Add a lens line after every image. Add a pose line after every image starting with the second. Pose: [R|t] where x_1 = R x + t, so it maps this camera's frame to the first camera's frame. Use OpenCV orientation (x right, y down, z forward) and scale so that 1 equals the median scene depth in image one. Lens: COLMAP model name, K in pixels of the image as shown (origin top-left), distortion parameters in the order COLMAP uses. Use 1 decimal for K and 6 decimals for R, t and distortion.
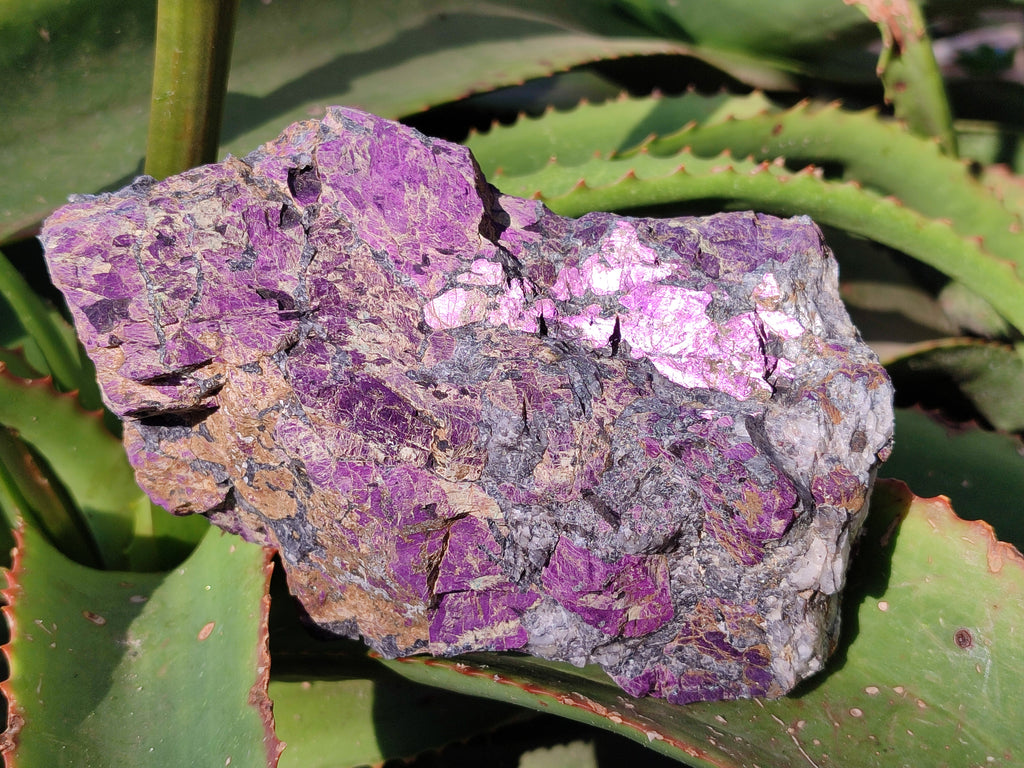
lens RADIAL K [[1523.3, 0, 505.8], [0, 1523.3, 384.1], [0, 0, 1]] dist [0.333834, -2.272575]
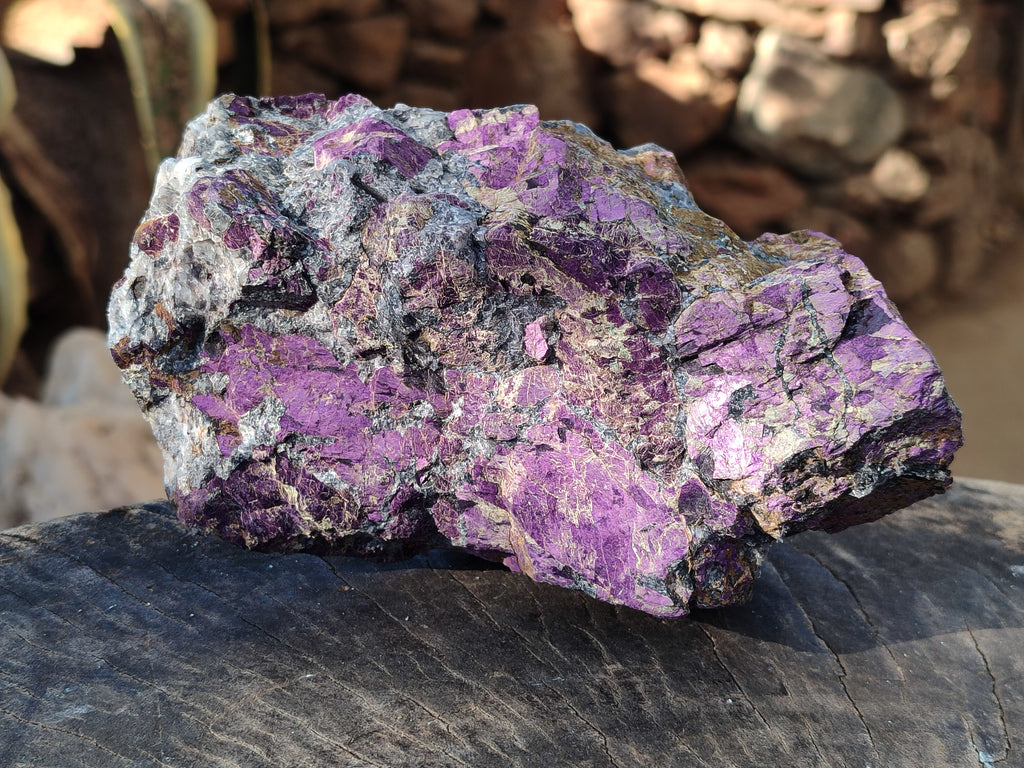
lens RADIAL K [[1523.3, 0, 505.8], [0, 1523.3, 384.1], [0, 0, 1]] dist [0.333834, -2.272575]
pose [[-0.991187, 0.093226, 0.094116, -0.116316], [-0.048003, -0.914936, 0.400735, -0.461073], [0.123469, 0.392685, 0.911347, 0.084052]]
